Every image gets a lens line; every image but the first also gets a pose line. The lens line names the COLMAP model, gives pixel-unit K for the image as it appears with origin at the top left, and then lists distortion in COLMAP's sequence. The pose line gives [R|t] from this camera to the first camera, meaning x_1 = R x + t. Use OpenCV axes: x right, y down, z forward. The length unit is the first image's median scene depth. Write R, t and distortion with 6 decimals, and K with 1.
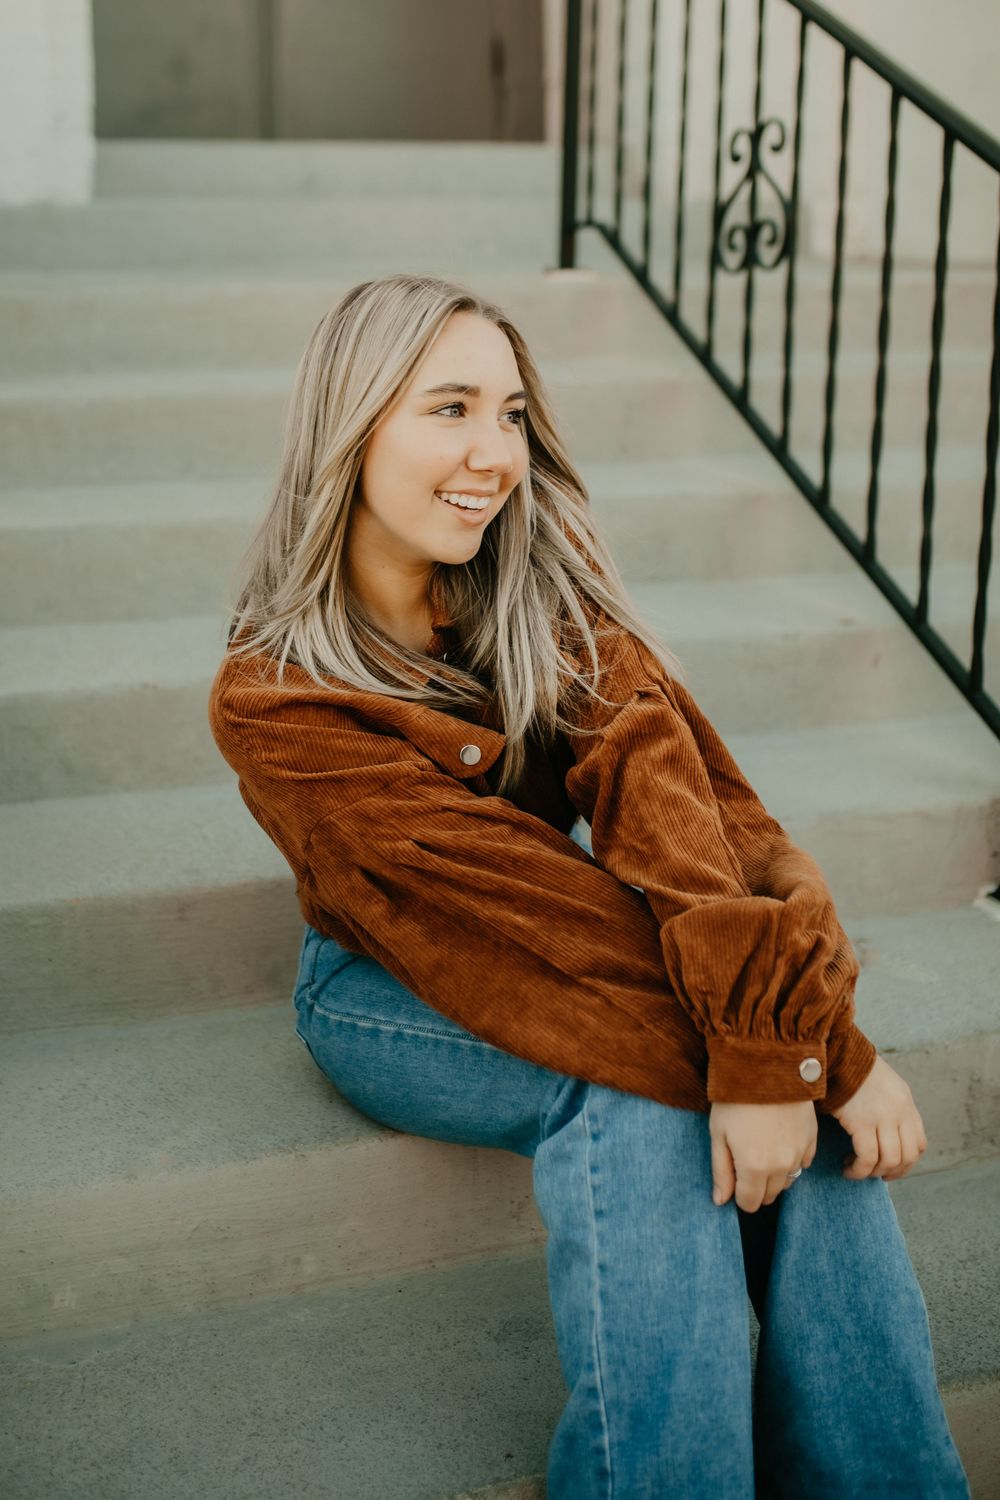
lens RADIAL K [[1705.6, 0, 507.9], [0, 1705.6, 712.0], [0, 0, 1]] dist [0.016799, 0.007475]
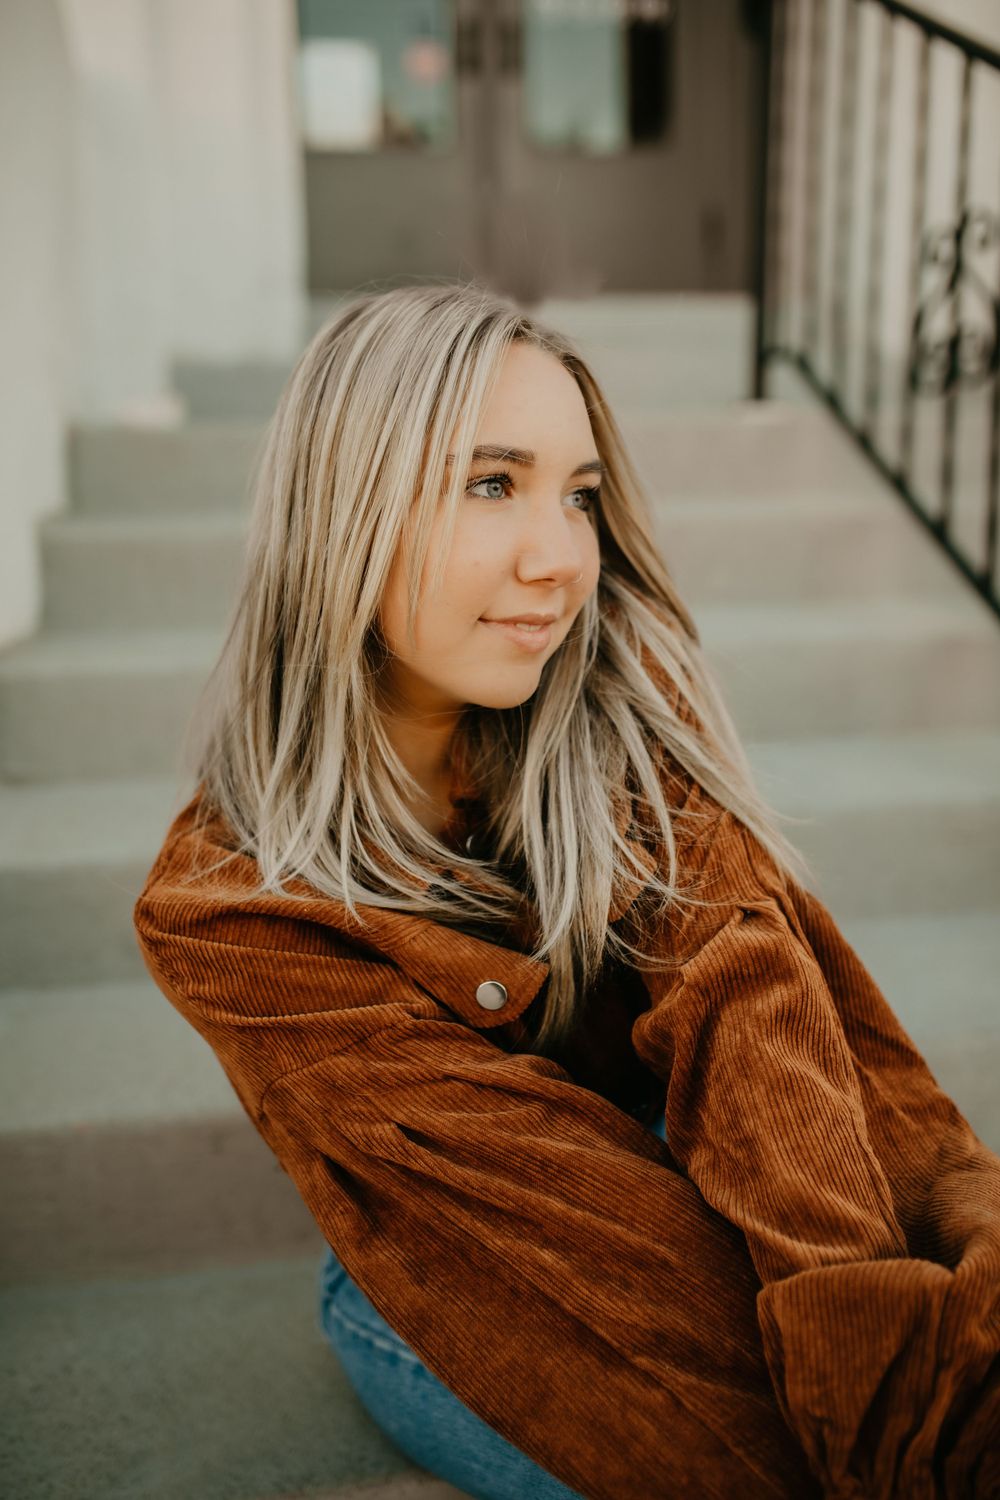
lens RADIAL K [[1705.6, 0, 507.9], [0, 1705.6, 712.0], [0, 0, 1]] dist [0.016799, 0.007475]
pose [[0.992149, 0.016487, -0.123969, 0.069040], [-0.027754, 0.995581, -0.089715, -0.027589], [0.121942, 0.092451, 0.988222, 0.319805]]
